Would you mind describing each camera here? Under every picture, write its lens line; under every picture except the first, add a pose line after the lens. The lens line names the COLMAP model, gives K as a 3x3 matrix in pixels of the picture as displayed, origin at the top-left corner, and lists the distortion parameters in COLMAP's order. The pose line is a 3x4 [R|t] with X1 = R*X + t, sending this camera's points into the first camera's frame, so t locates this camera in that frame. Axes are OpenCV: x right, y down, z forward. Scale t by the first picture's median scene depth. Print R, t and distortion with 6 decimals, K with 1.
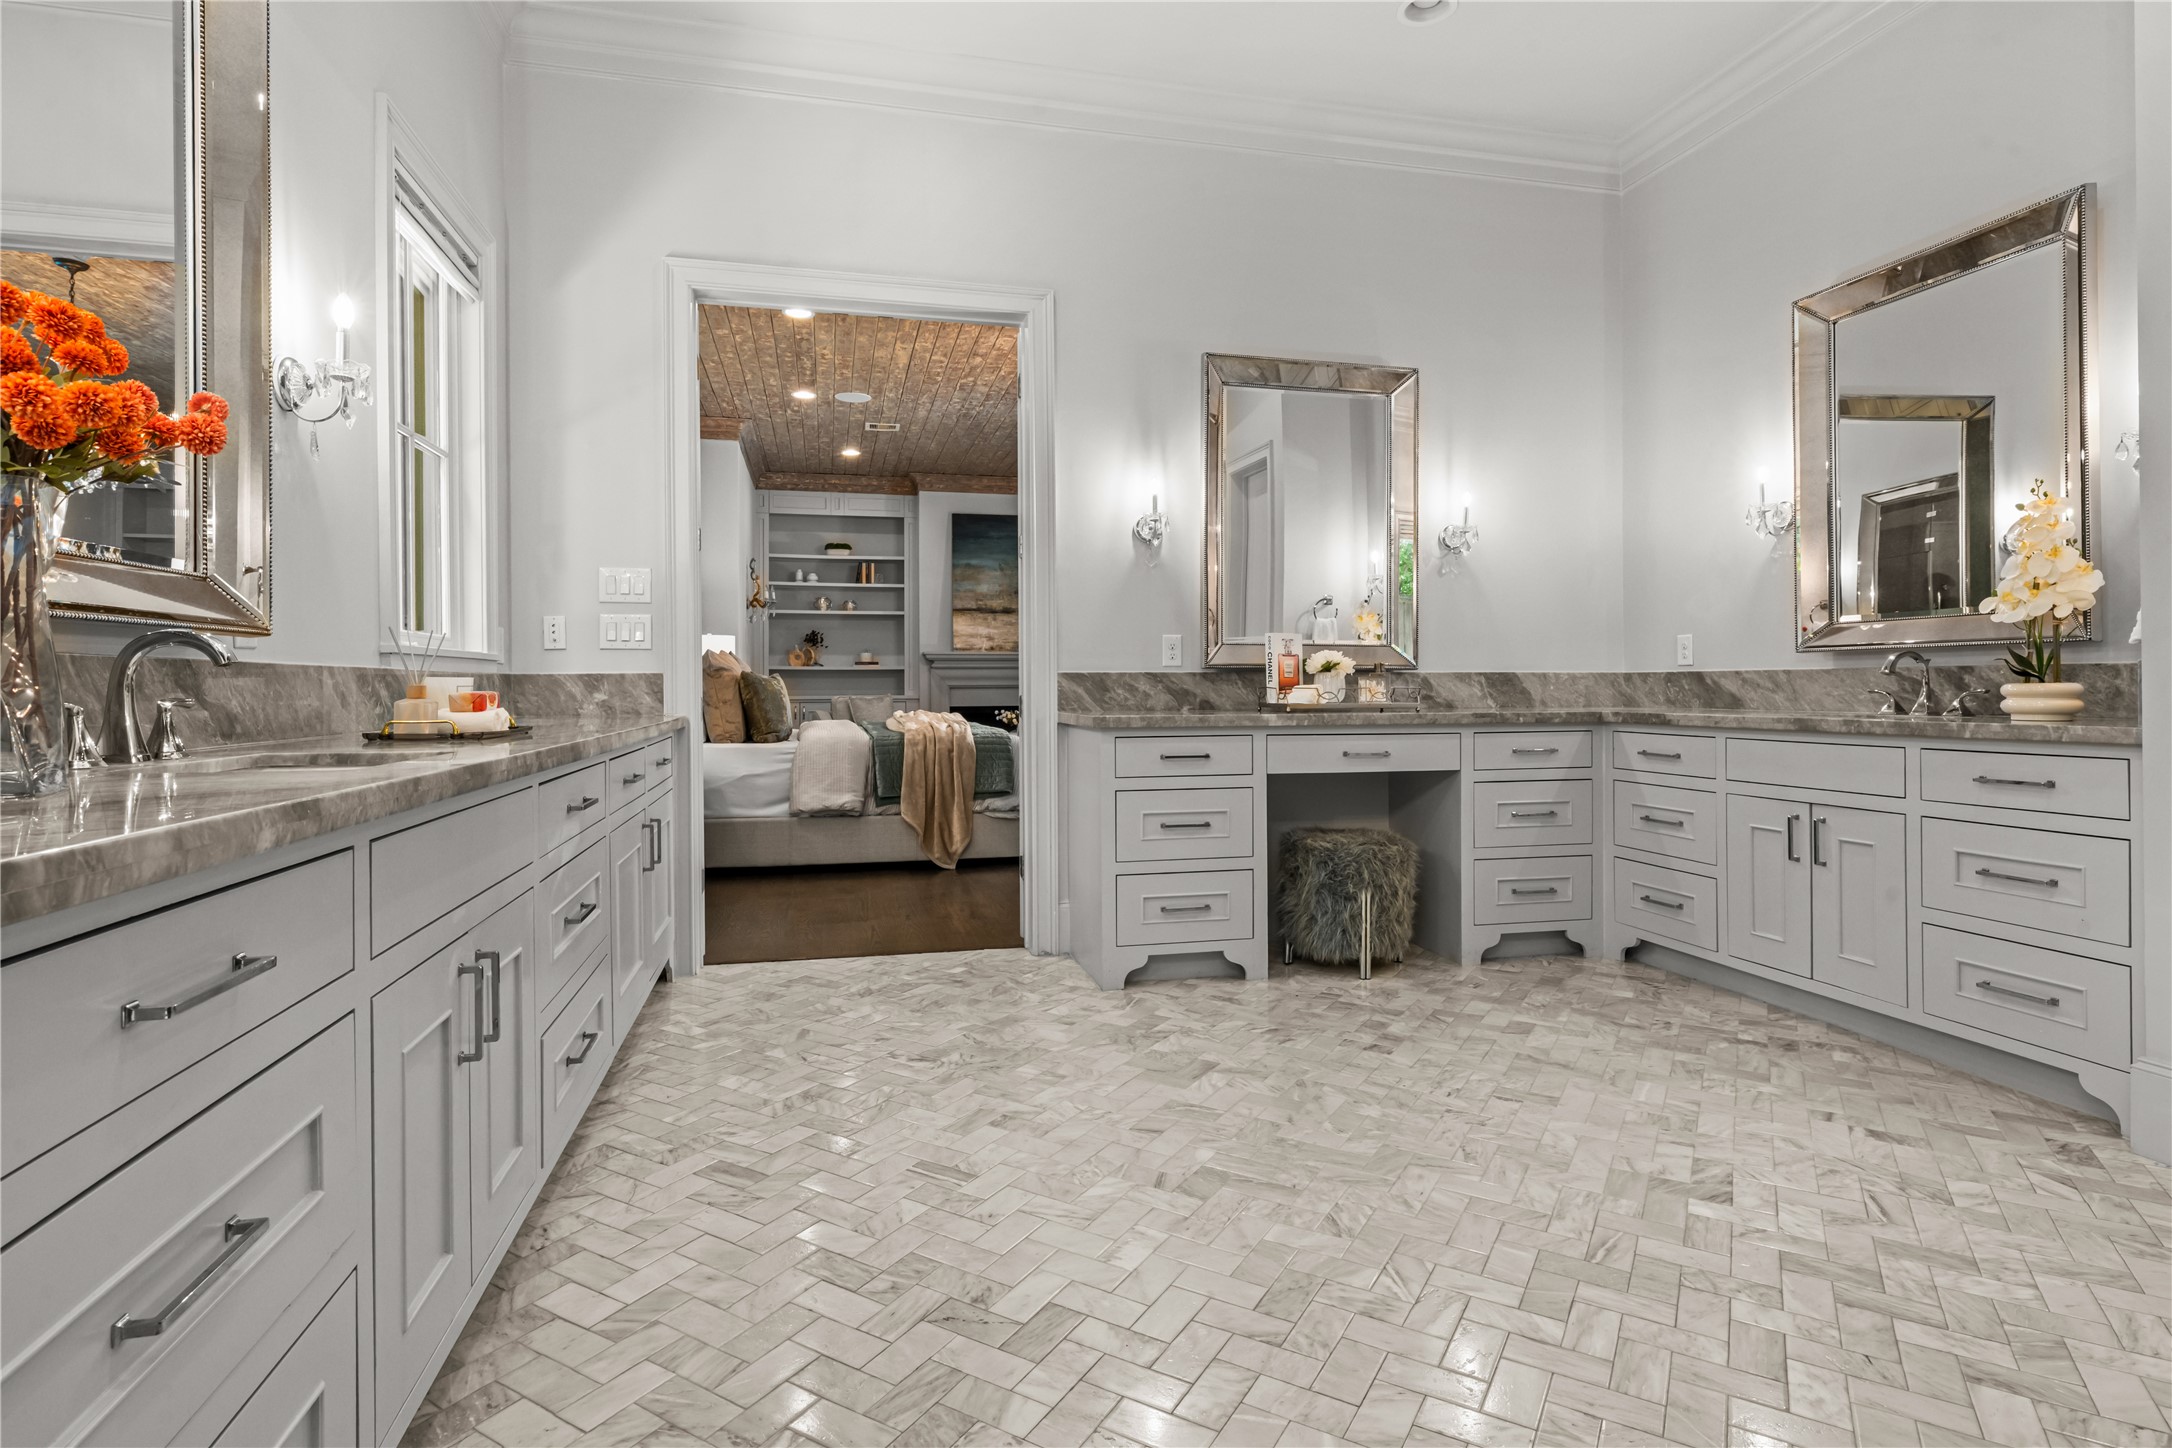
lens RADIAL K [[1134.2, 0, 1086.9], [0, 1134.2, 704.7], [0, 0, 1]] dist [0.000353, 0.000008]
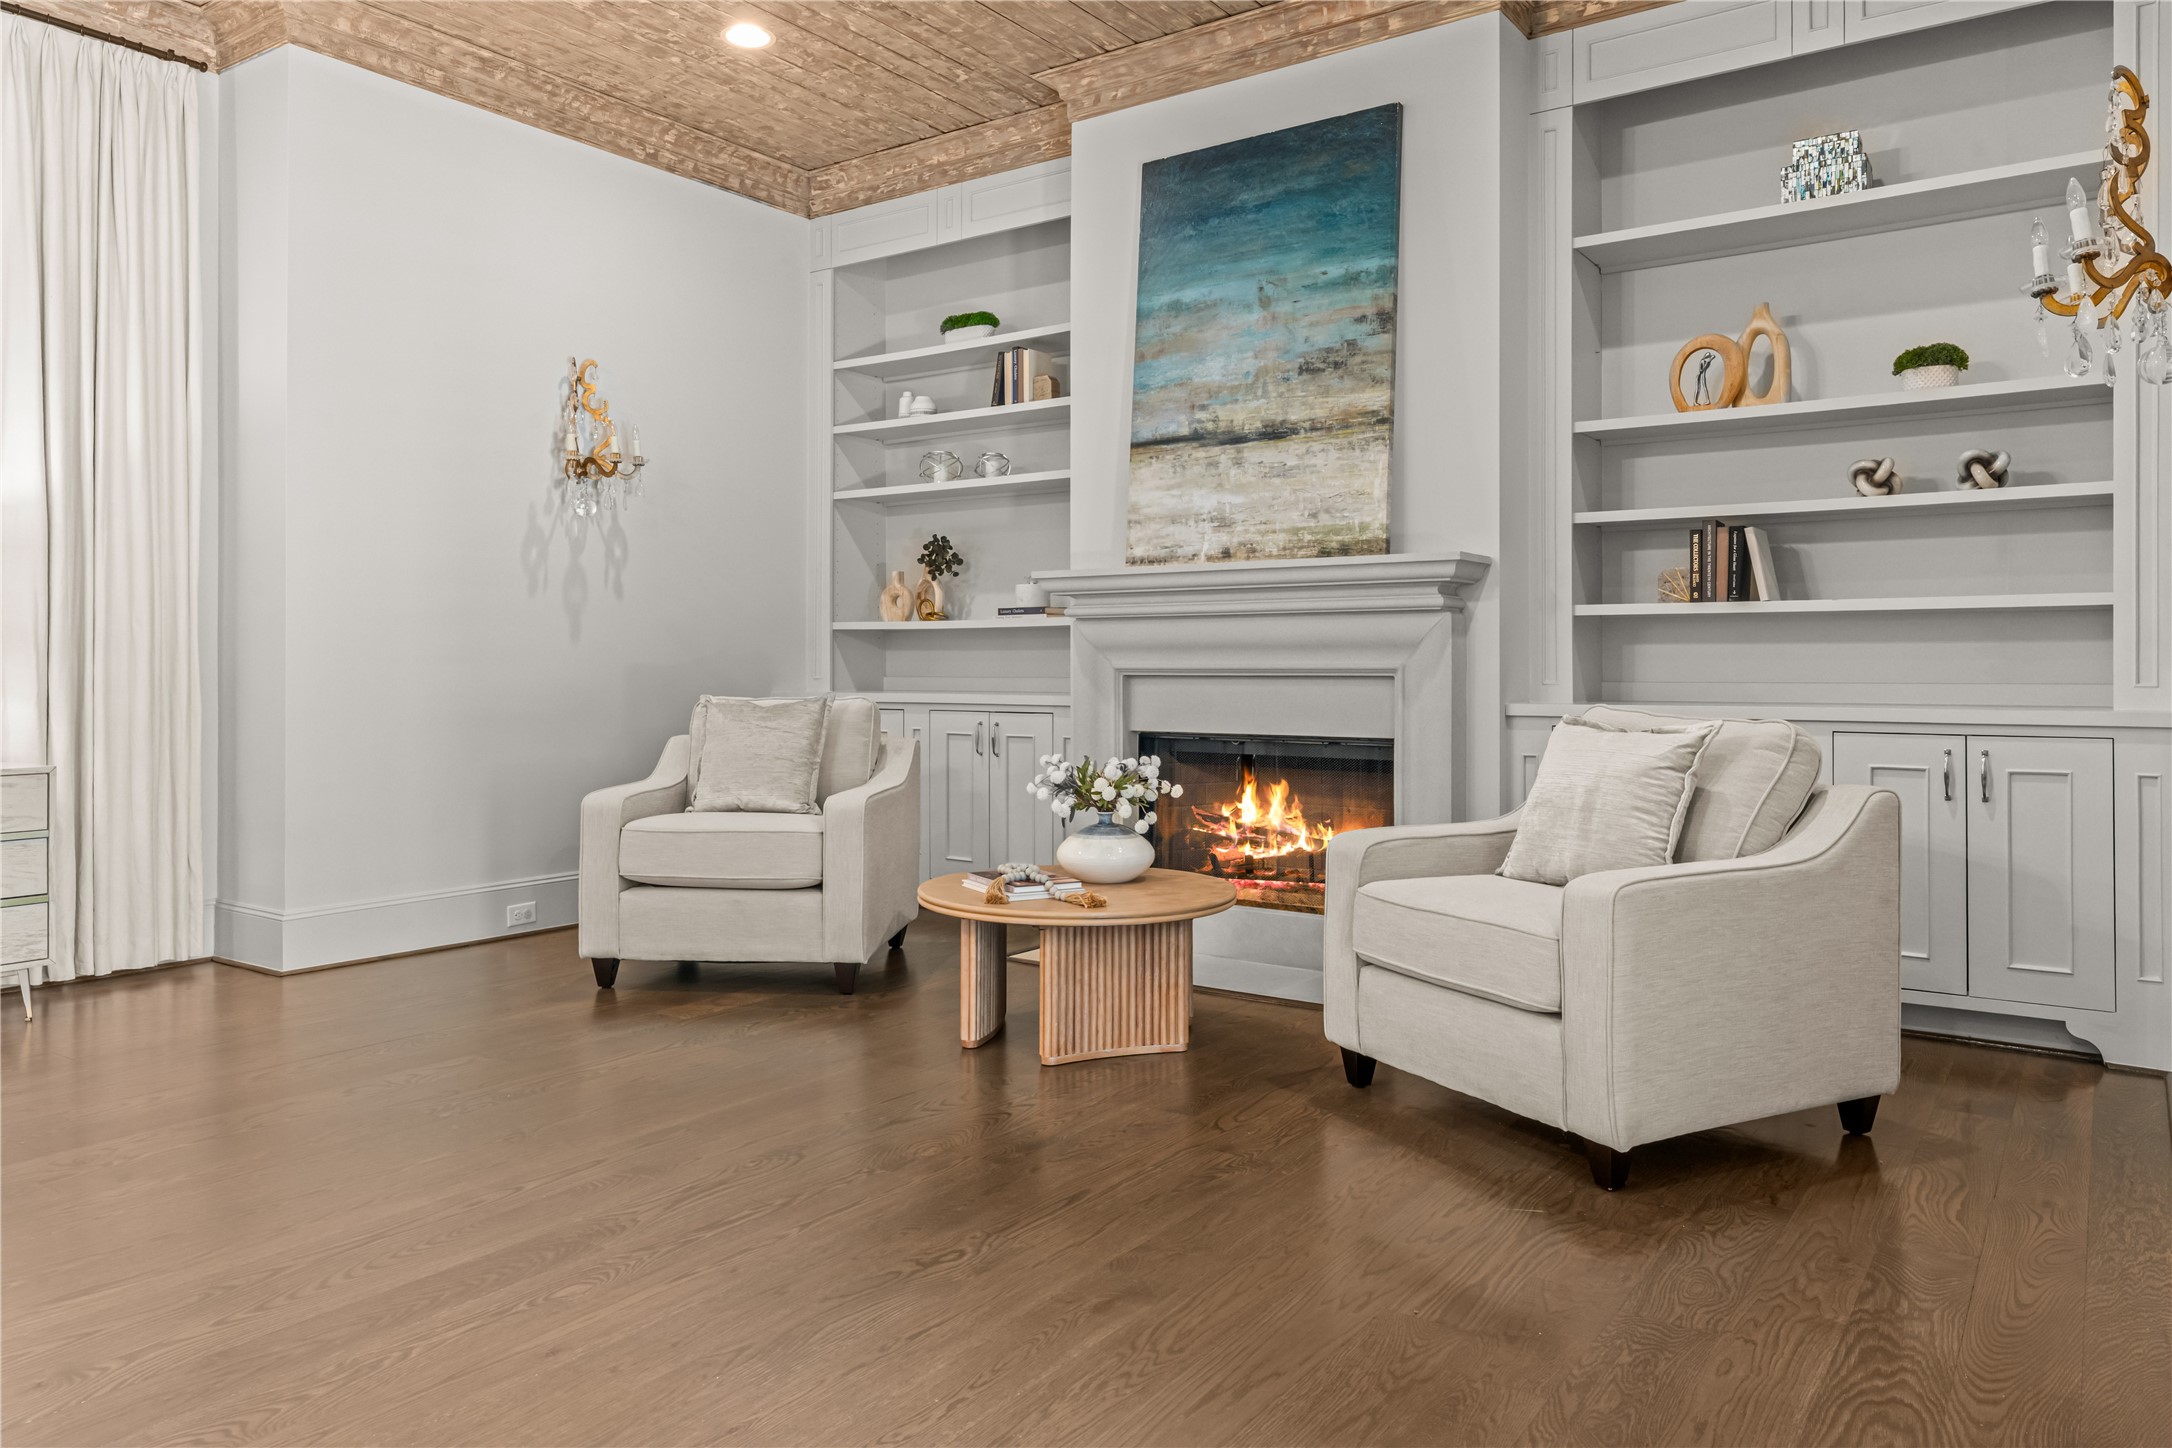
lens RADIAL K [[1464.4, 0, 1077.1], [0, 1464.4, 661.8], [0, 0, 1]] dist [-0.001732, -0.003570]
pose [[0.663074, 0.000304, -0.748554, 0.195456], [-0.009456, 0.999924, -0.007970, -0.015567], [0.748494, 0.012363, 0.663026, 0.693814]]
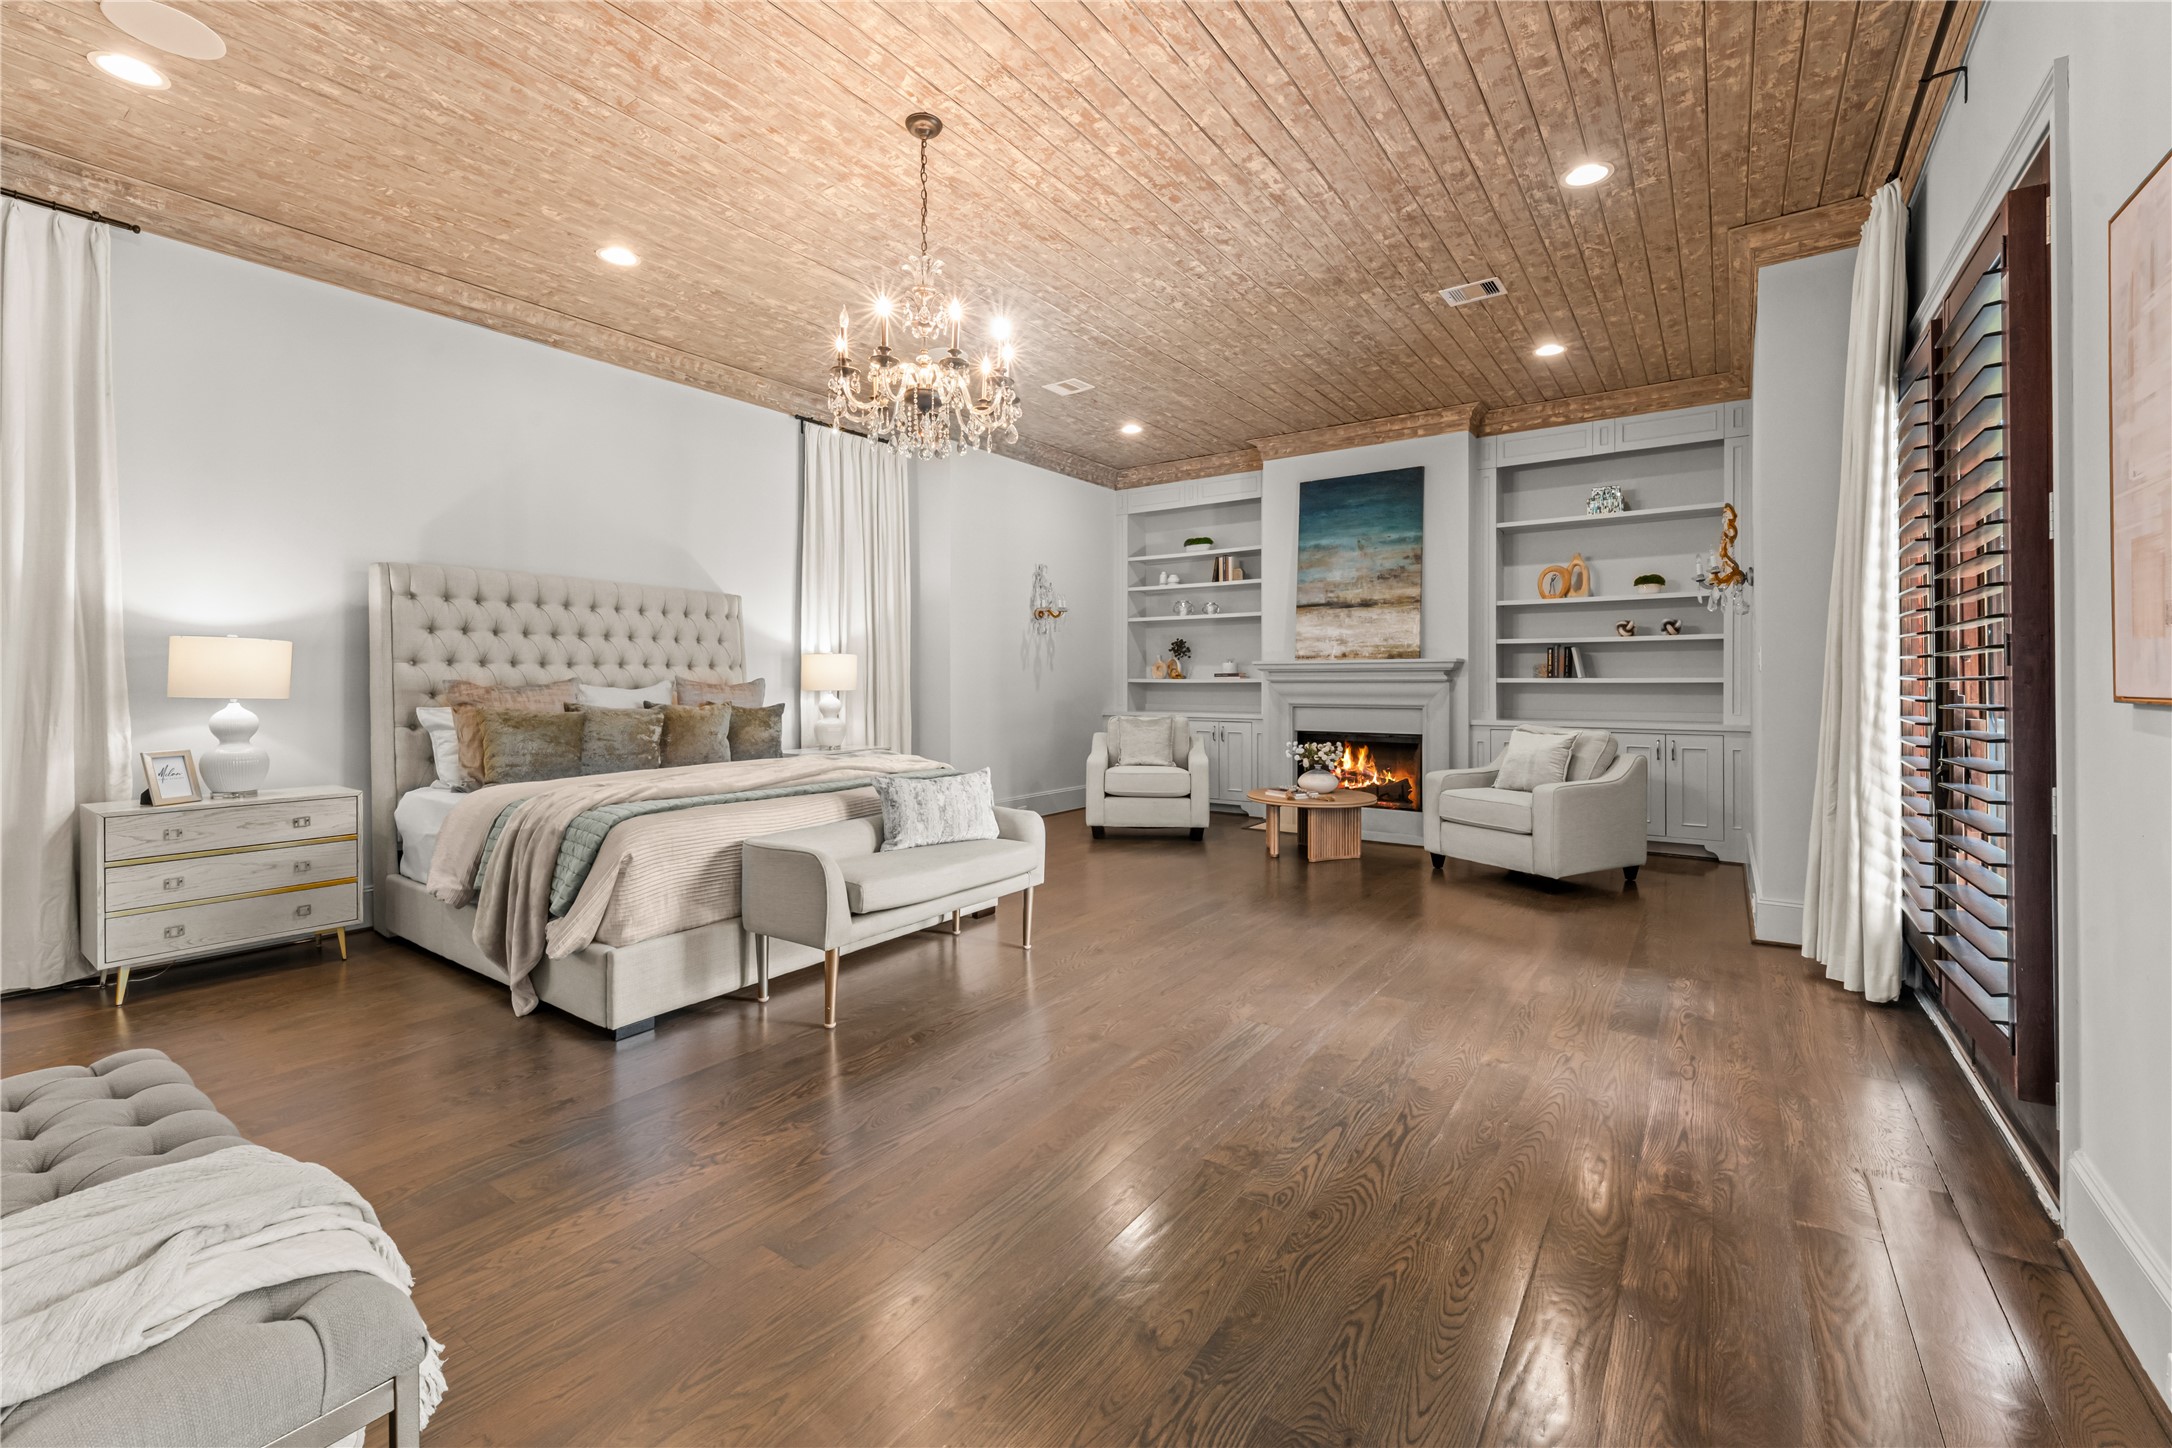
lens RADIAL K [[911.8, 0, 1079.0], [0, 911.8, 684.9], [0, 0, 1]] dist [-0.001107, 0.000049]
pose [[0.664551, 0.005355, -0.747224, 0.246895], [-0.008431, 0.999964, -0.000332, -0.028363], [0.747195, 0.006521, 0.664573, 0.470748]]
